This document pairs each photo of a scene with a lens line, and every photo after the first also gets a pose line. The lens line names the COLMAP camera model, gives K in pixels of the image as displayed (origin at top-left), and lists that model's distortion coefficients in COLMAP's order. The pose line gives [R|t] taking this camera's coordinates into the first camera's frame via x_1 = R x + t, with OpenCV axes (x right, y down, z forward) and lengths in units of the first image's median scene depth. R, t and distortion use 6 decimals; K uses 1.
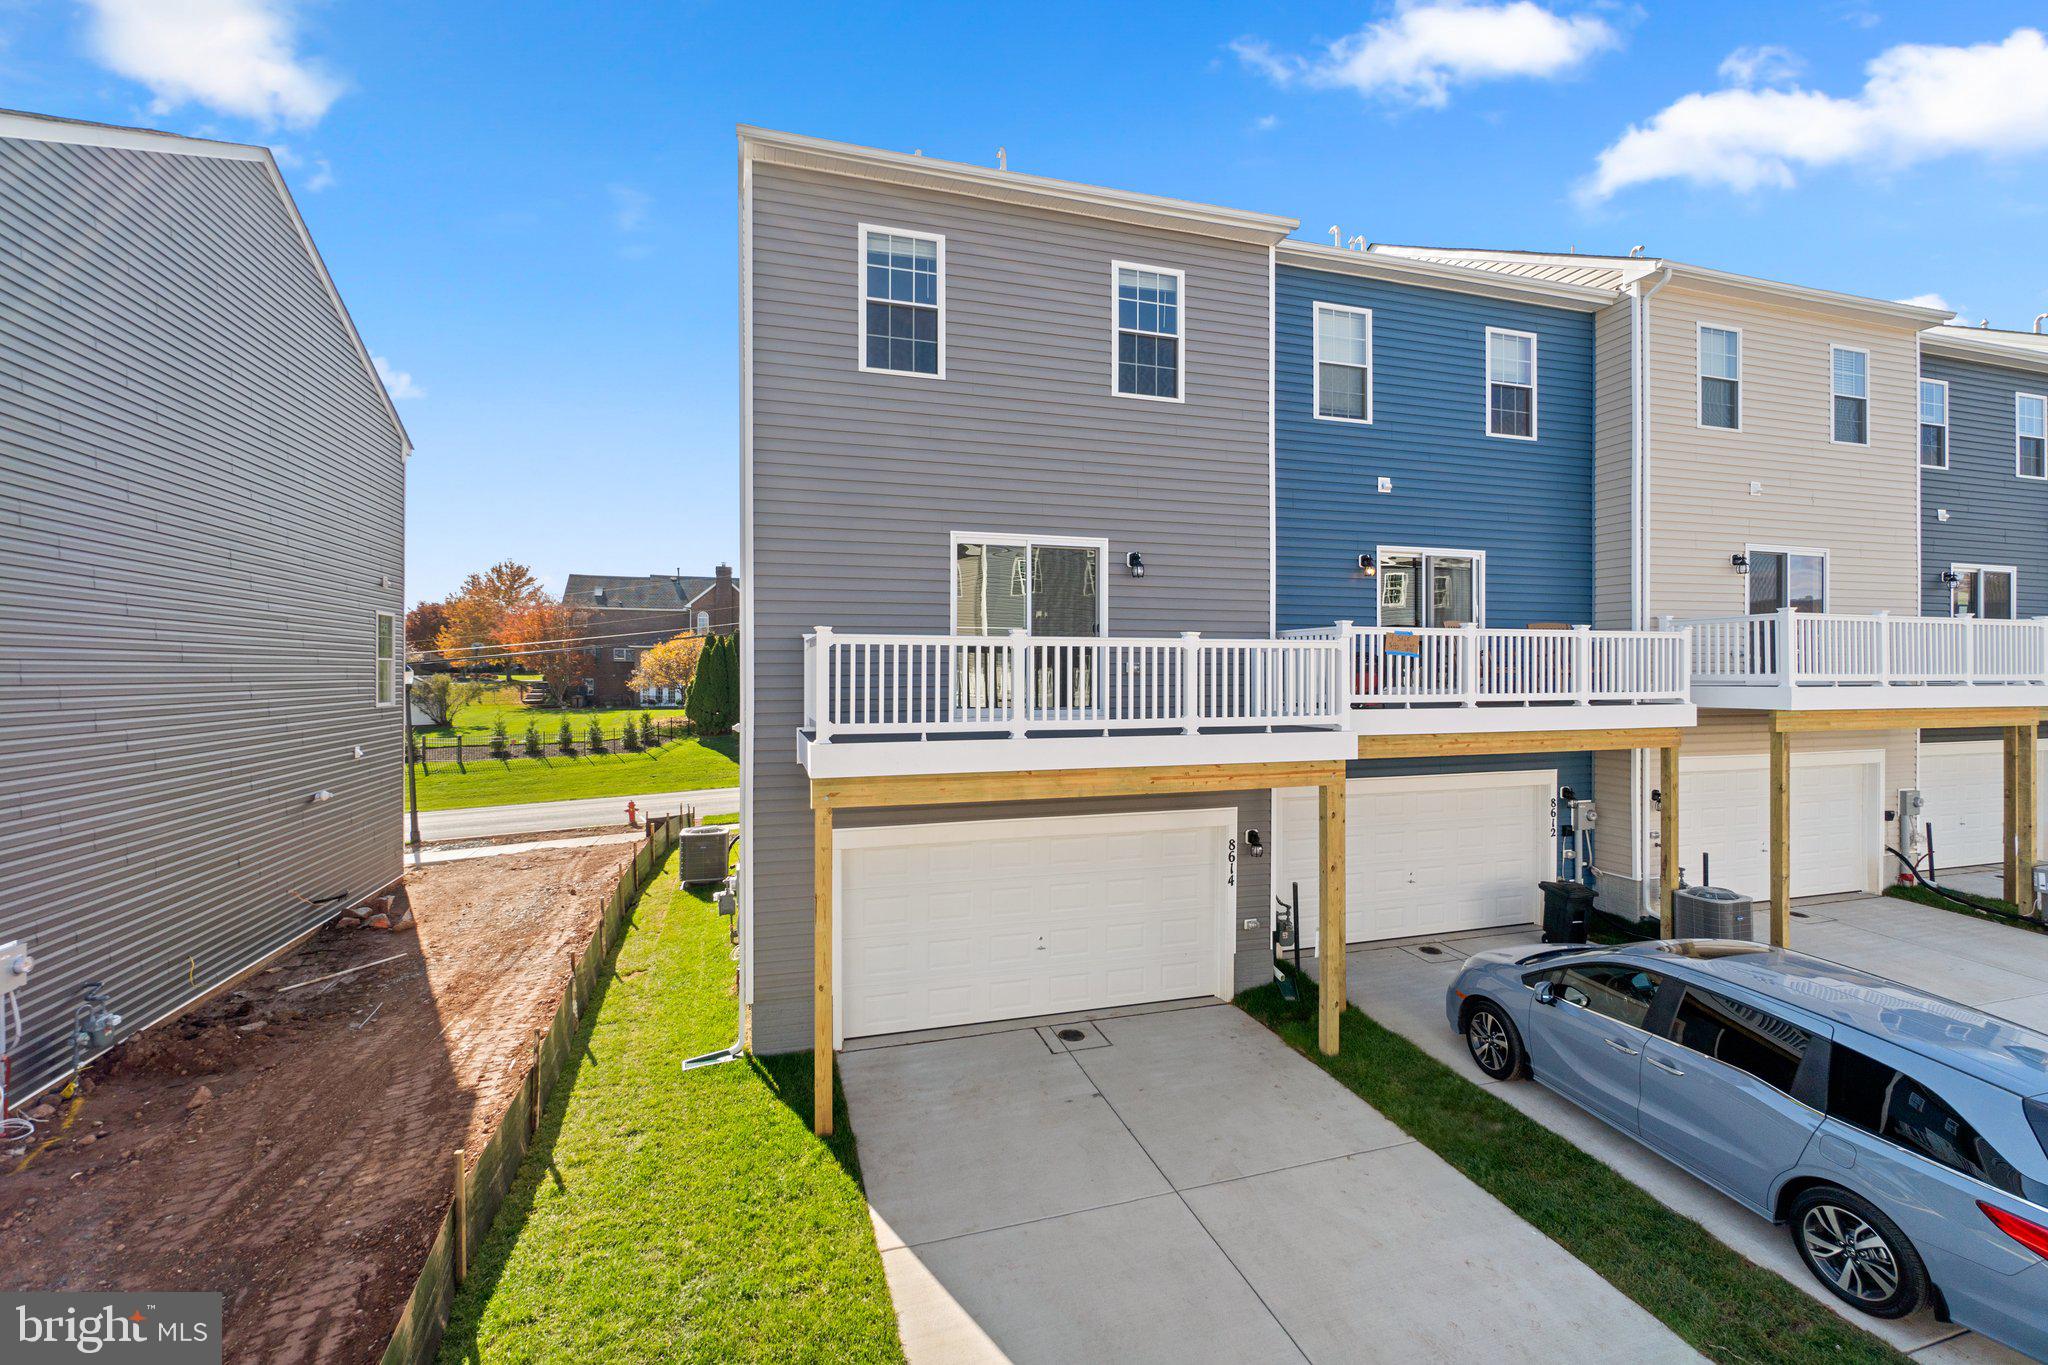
lens RADIAL K [[878.4, 0, 982.1], [0, 878.4, 672.9], [0, 0, 1]] dist [-0.003253, 0.000233]
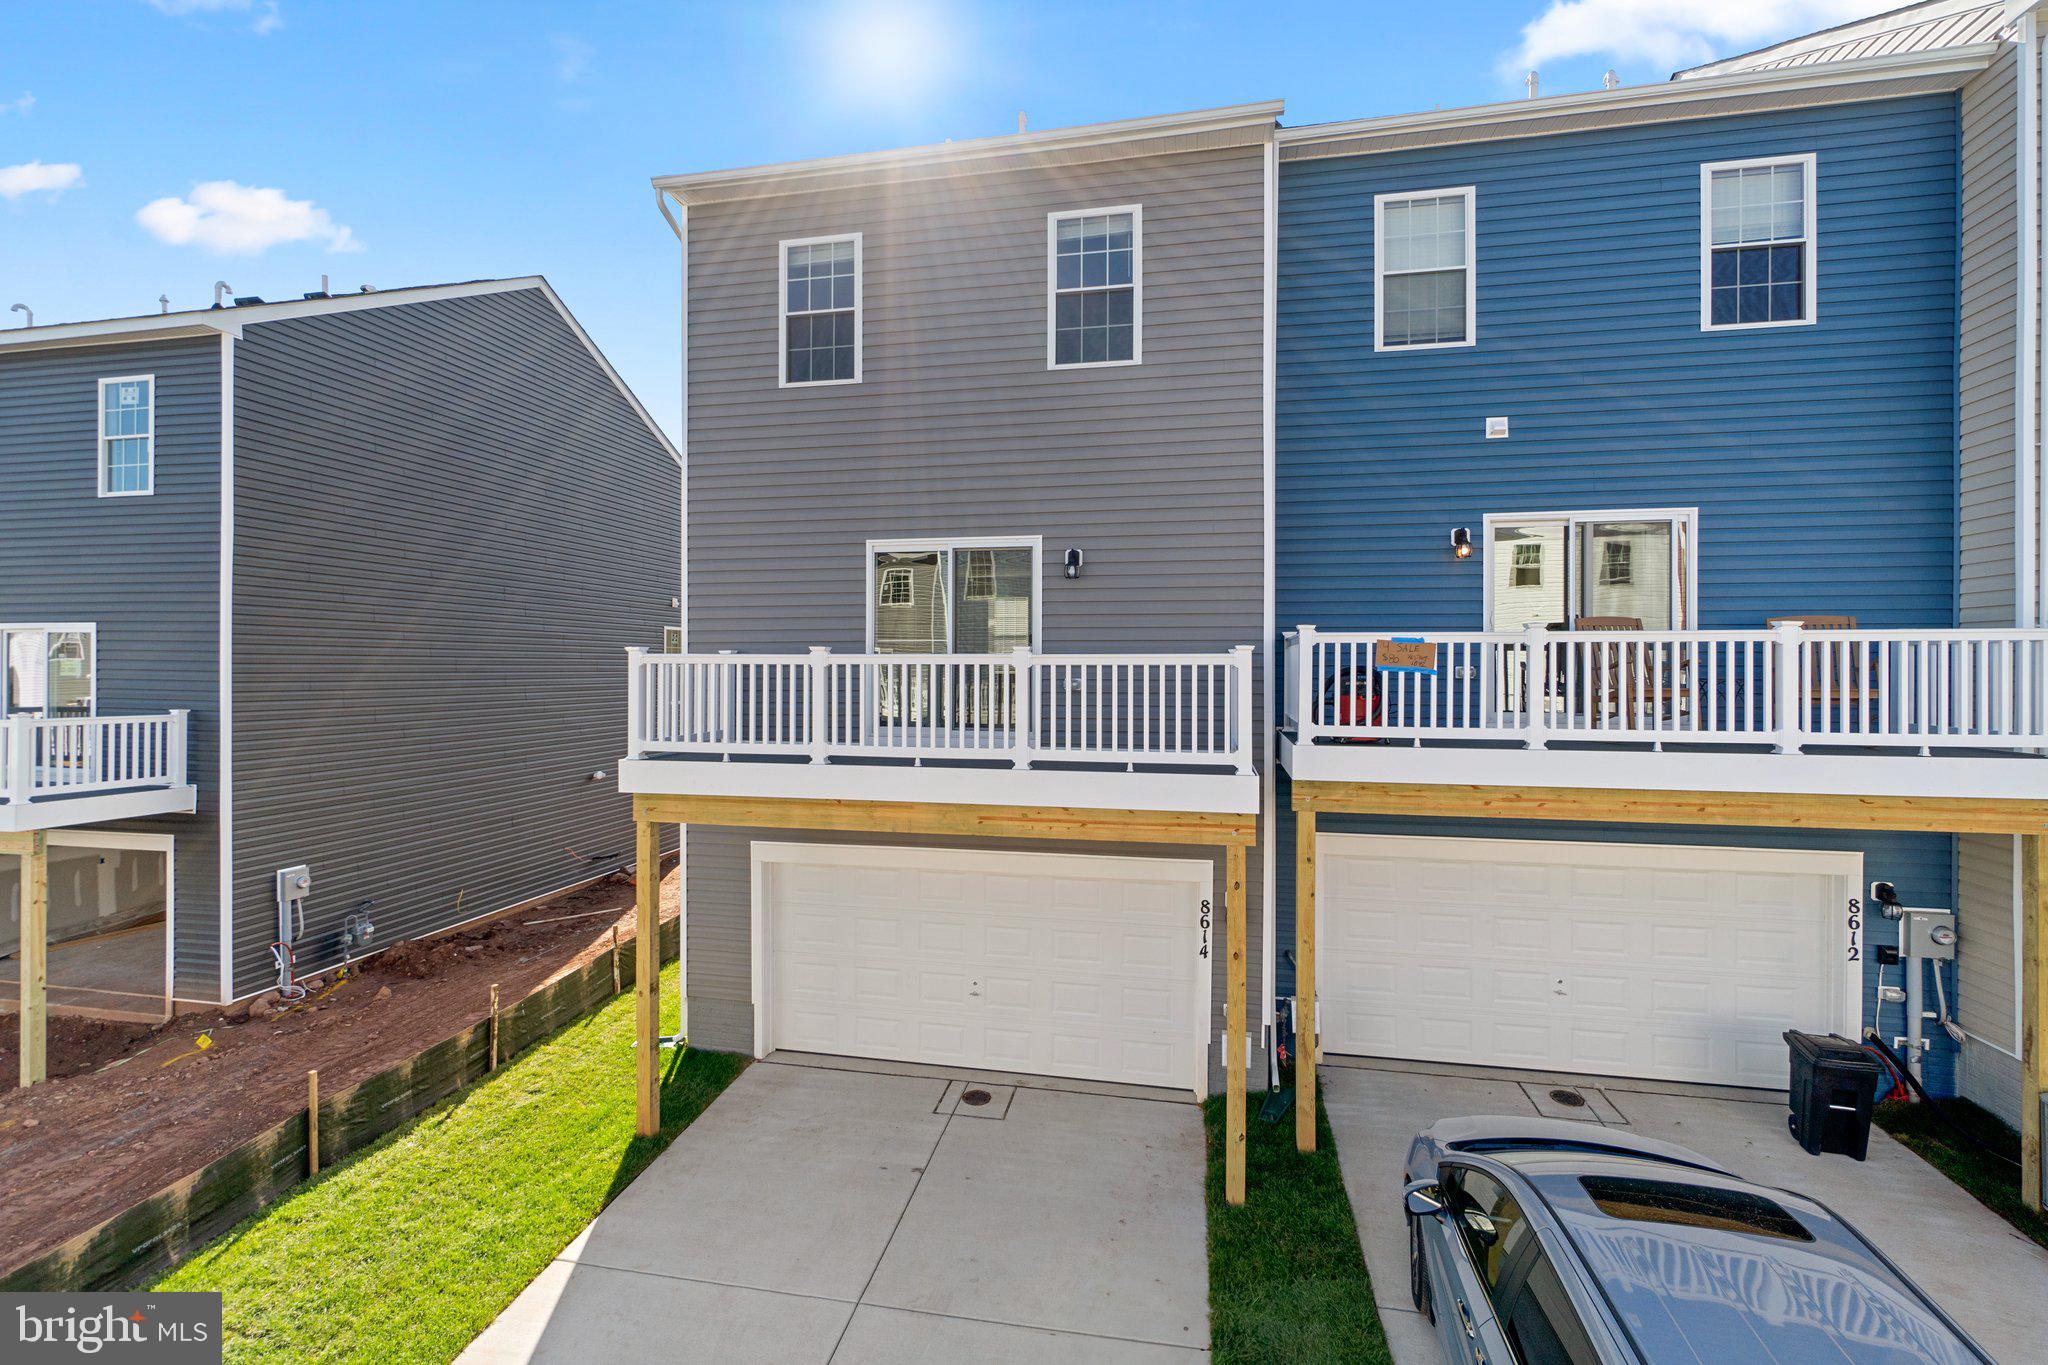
lens RADIAL K [[878.4, 0, 1023.9], [0, 878.4, 671.4], [0, 0, 1]] dist [-0.003253, 0.000233]
pose [[0.880959, 0.003196, -0.473181, 0.533023], [-0.002860, 0.999995, 0.001428, -0.019916], [0.473184, 0.000095, 0.880964, 0.225453]]
